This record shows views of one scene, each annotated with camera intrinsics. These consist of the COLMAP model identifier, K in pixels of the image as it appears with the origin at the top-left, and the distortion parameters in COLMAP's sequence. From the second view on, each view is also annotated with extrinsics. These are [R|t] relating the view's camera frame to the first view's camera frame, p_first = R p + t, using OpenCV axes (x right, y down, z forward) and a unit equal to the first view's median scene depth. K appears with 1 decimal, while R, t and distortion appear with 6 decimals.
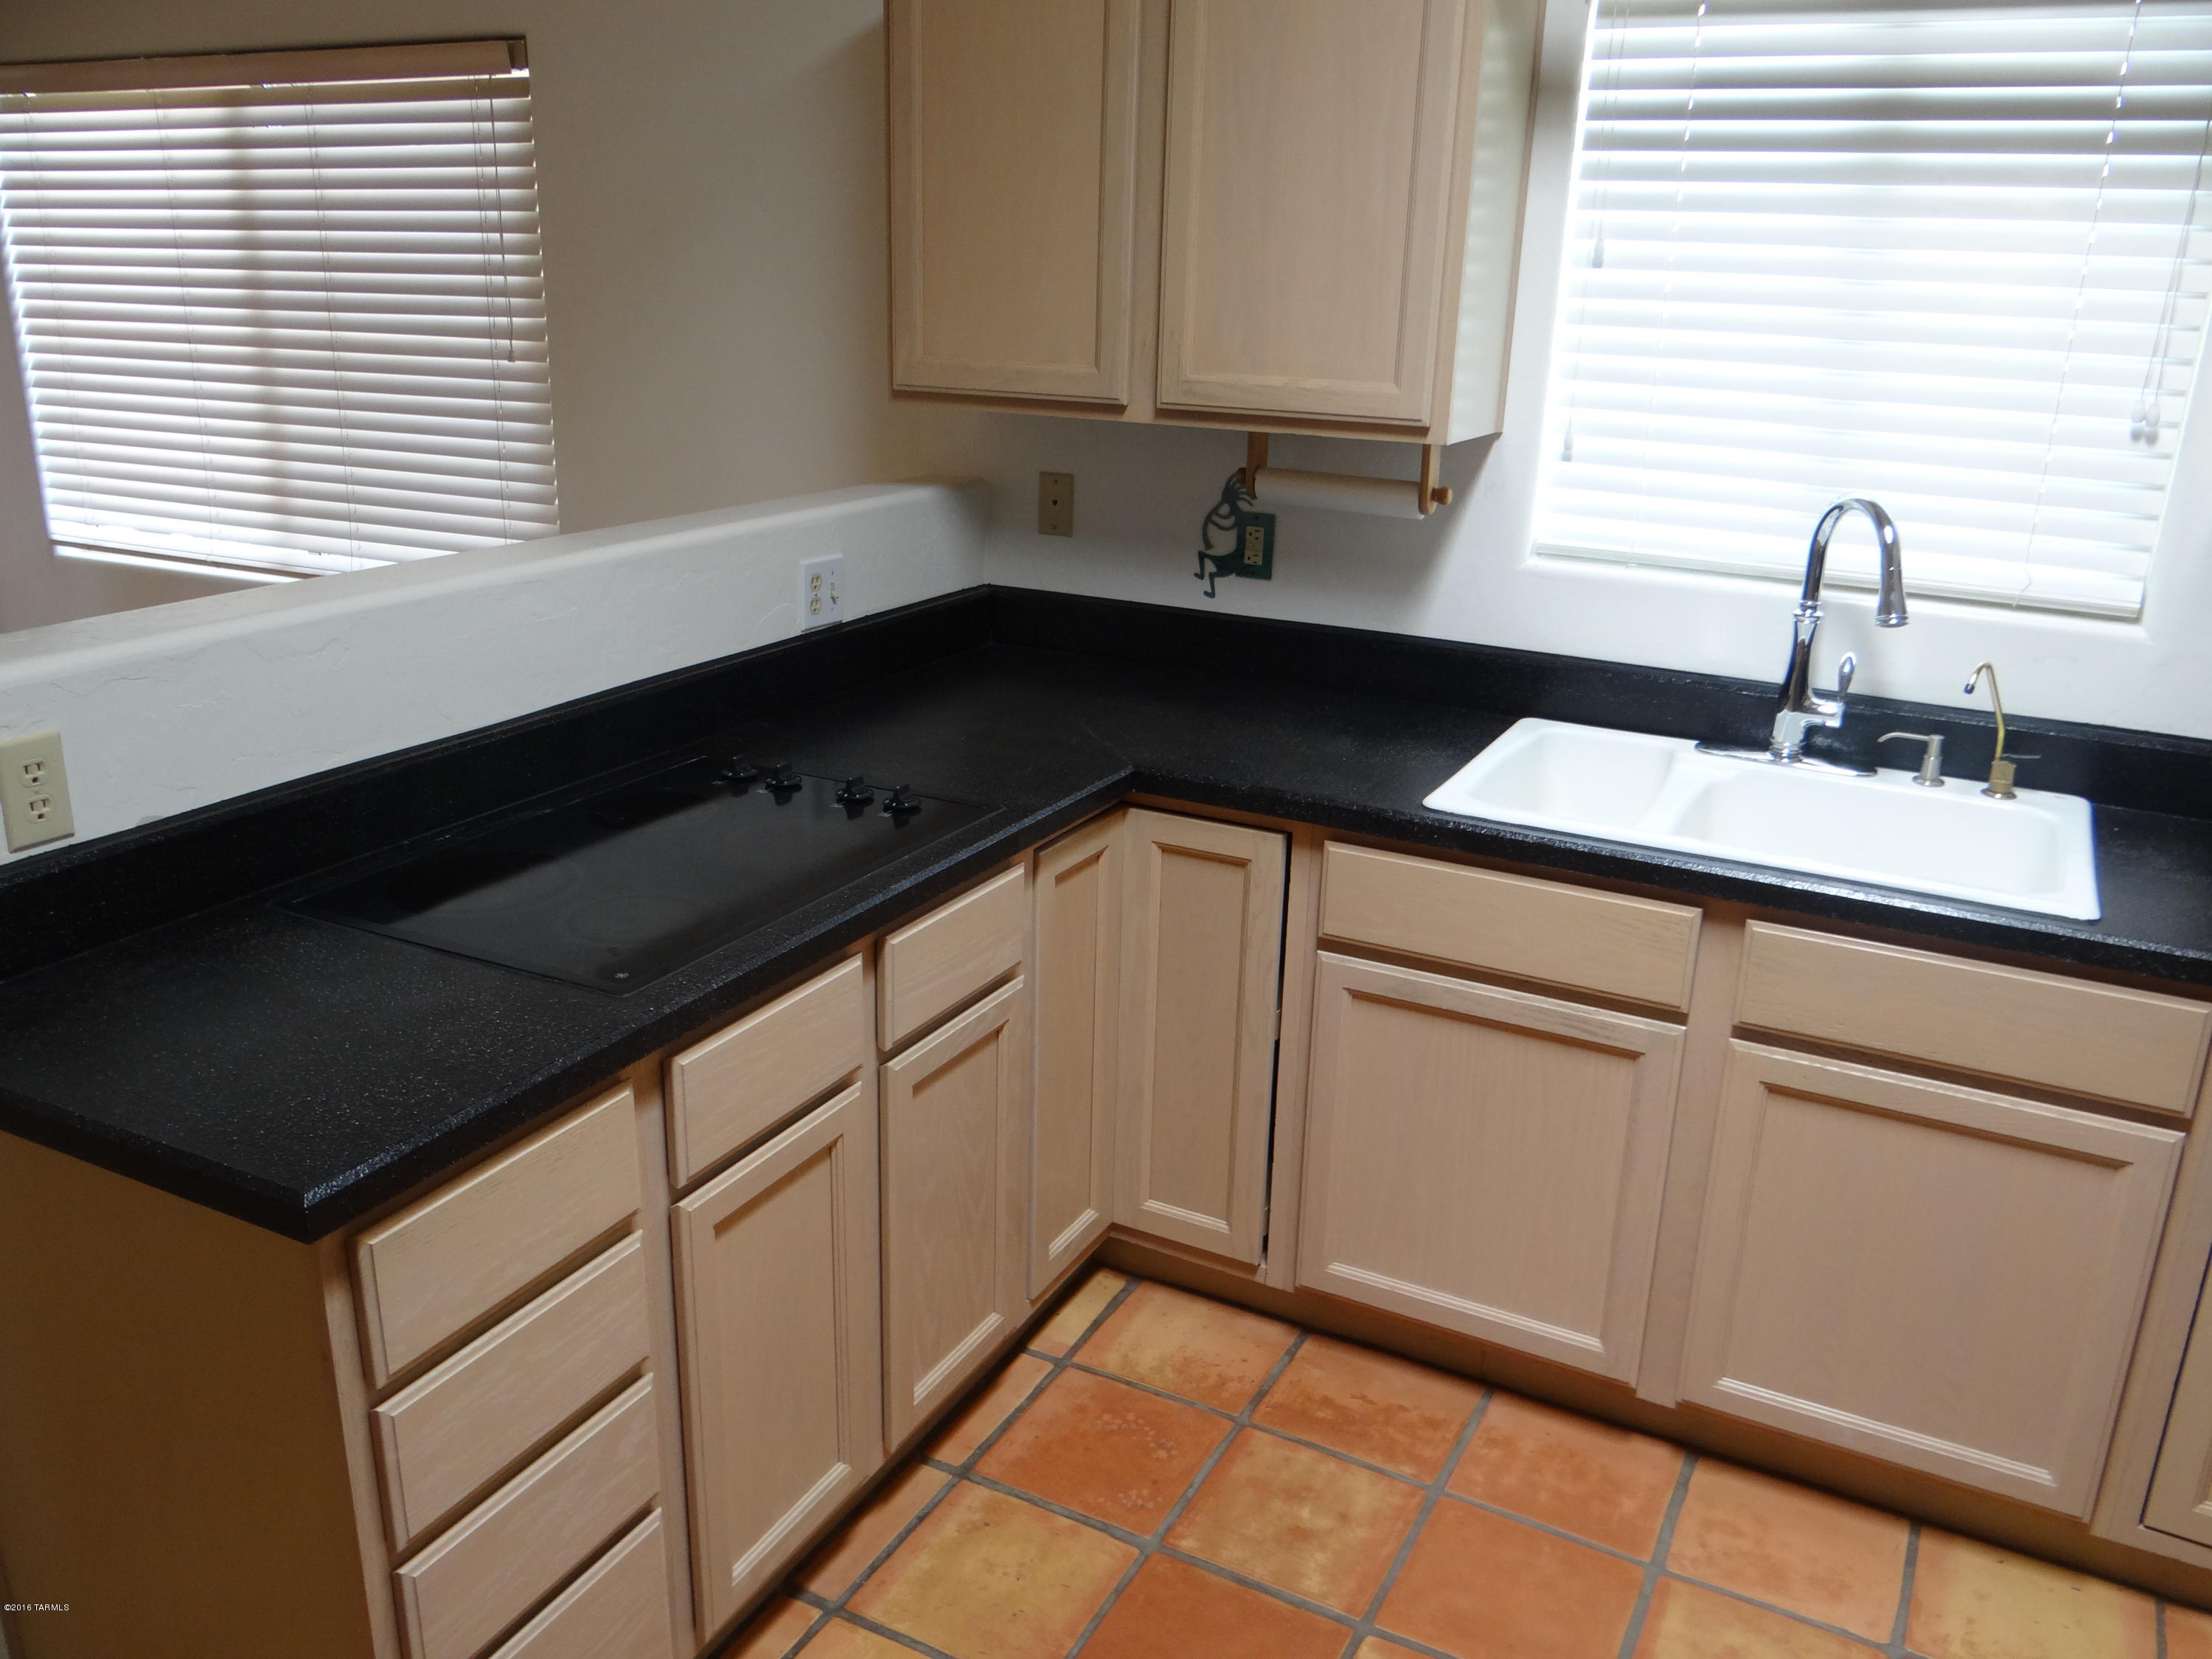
lens RADIAL K [[1747.8, 0, 1103.6], [0, 1747.8, 808.6], [0, 0, 1]] dist [-0.021481, 0.004612]
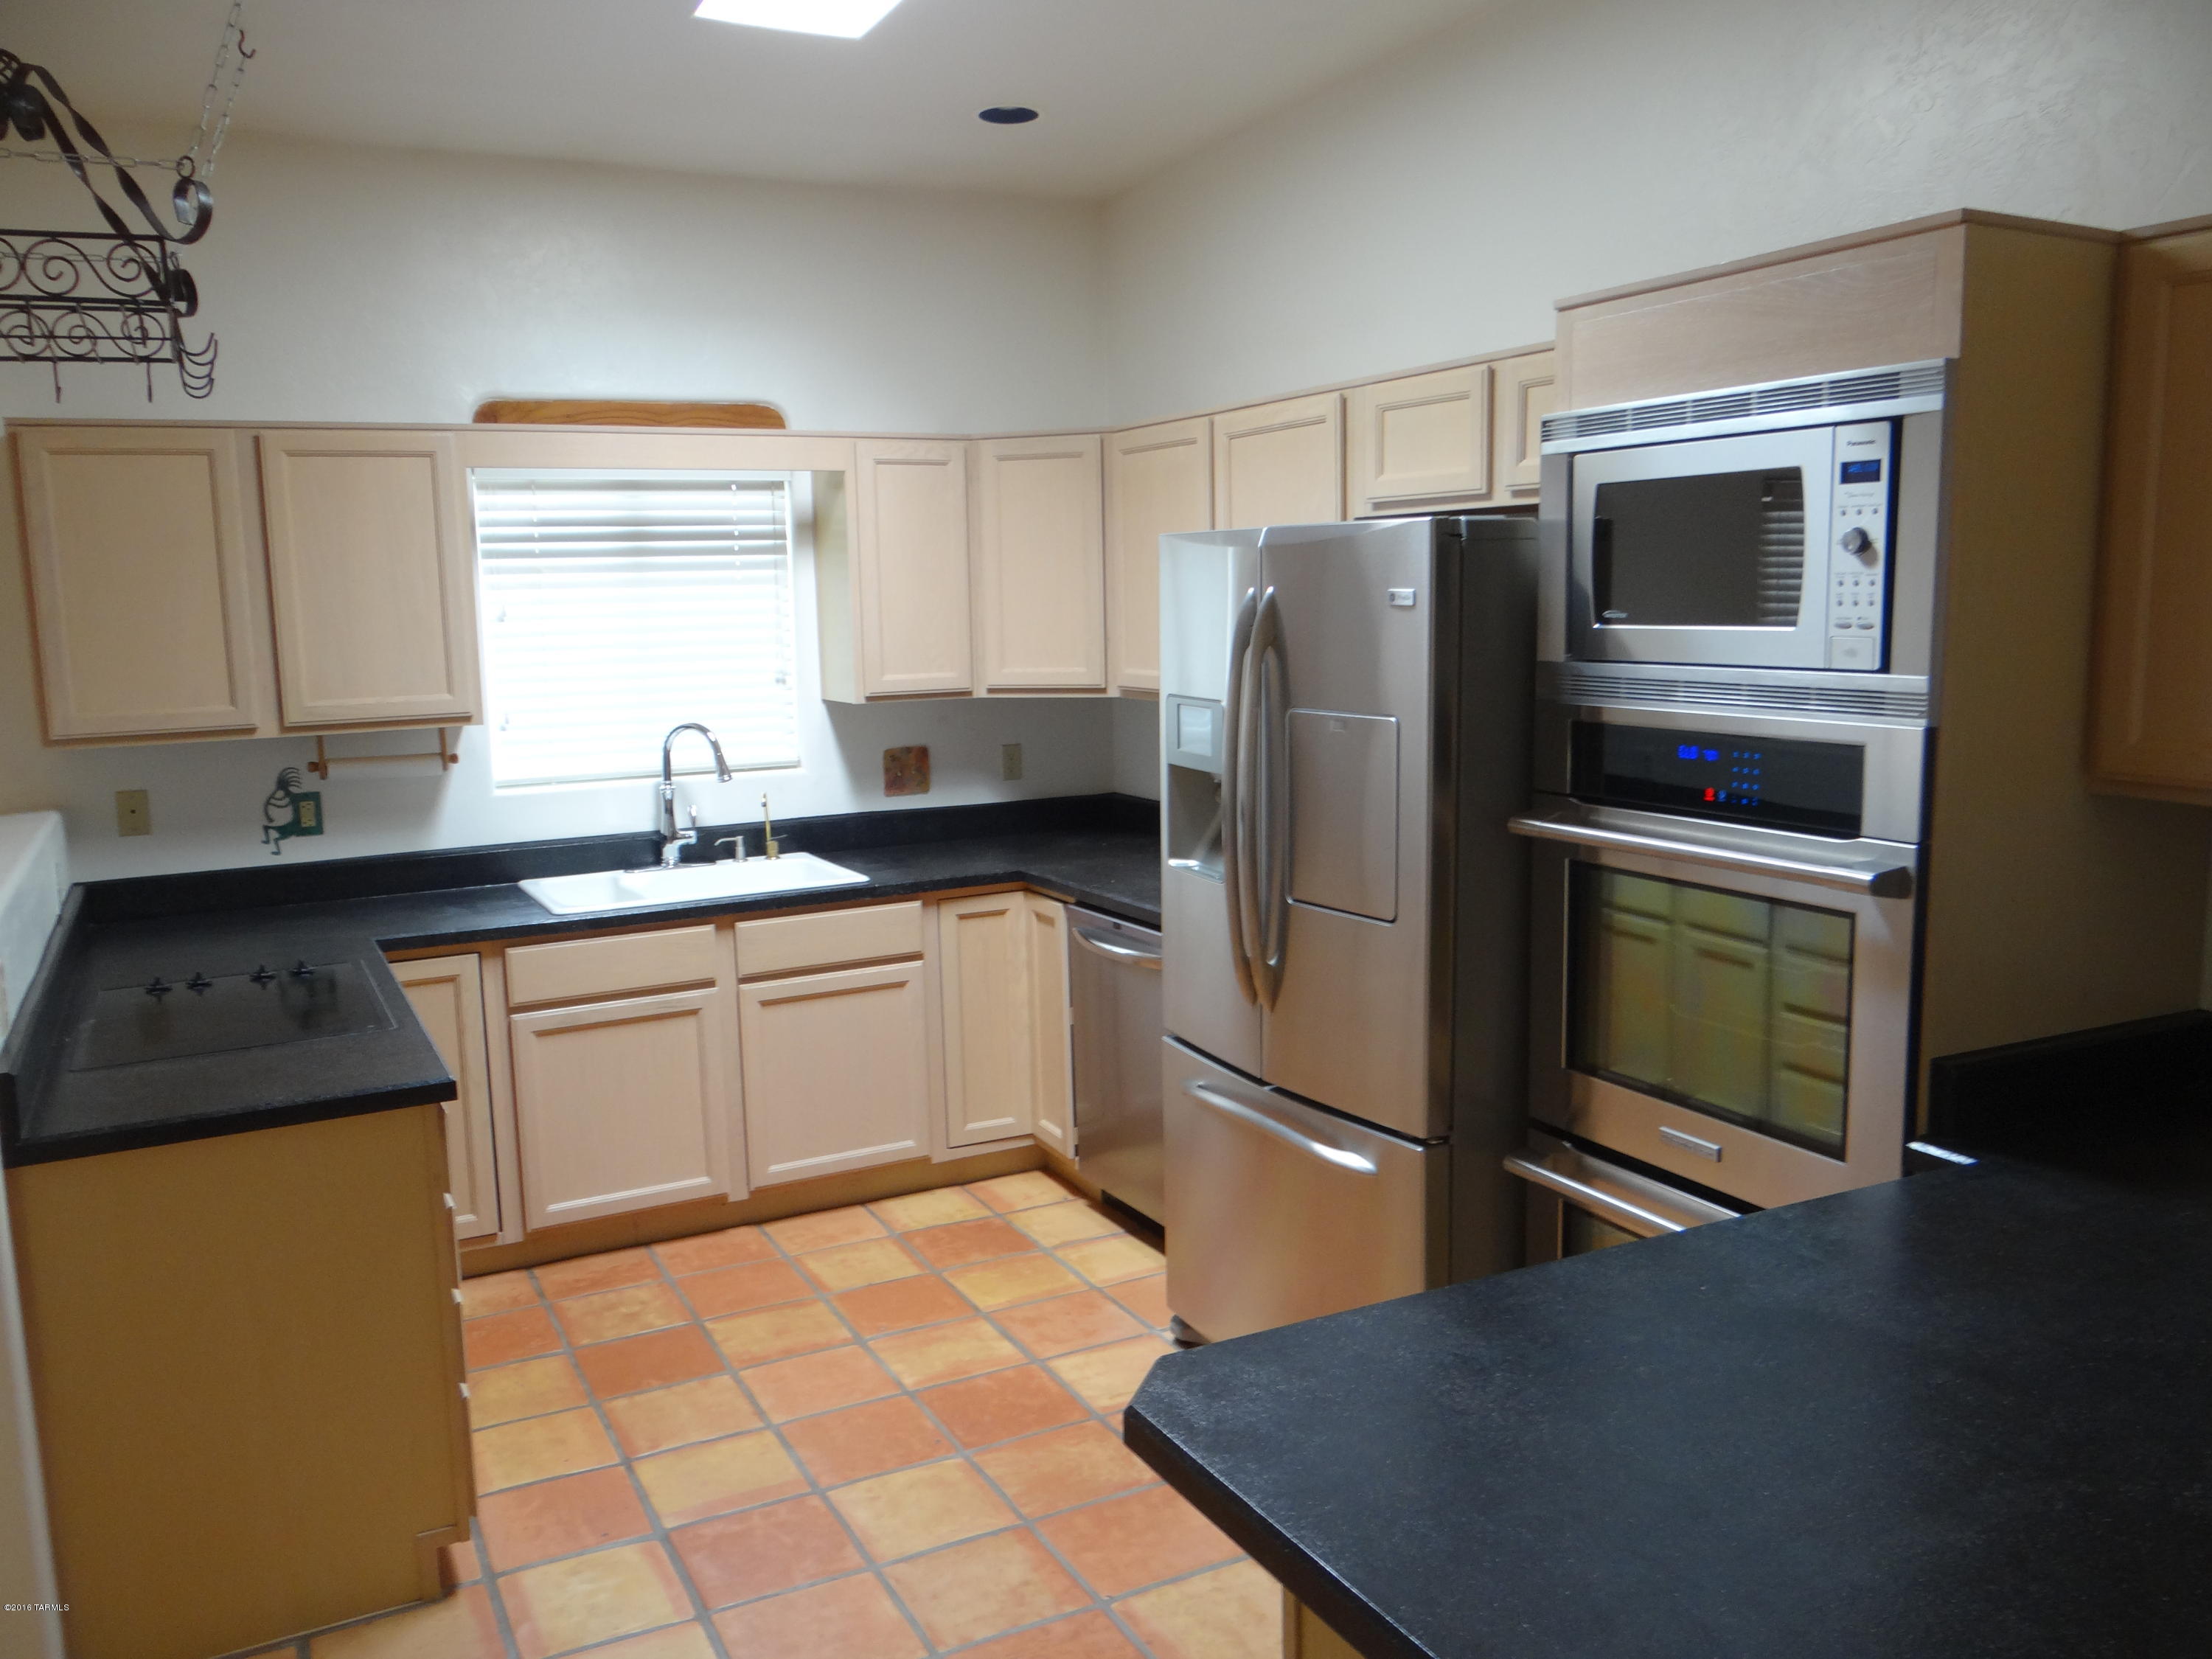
lens RADIAL K [[1775.4, 0, 1106.0], [0, 1775.4, 829.5], [0, 0, 1]] dist [-0.008324, -0.000857]
pose [[0.561539, -0.152925, 0.813196, -0.886685], [0.290045, 0.956796, -0.020357, 0.106367], [-0.774950, 0.247295, 0.581634, -0.478724]]
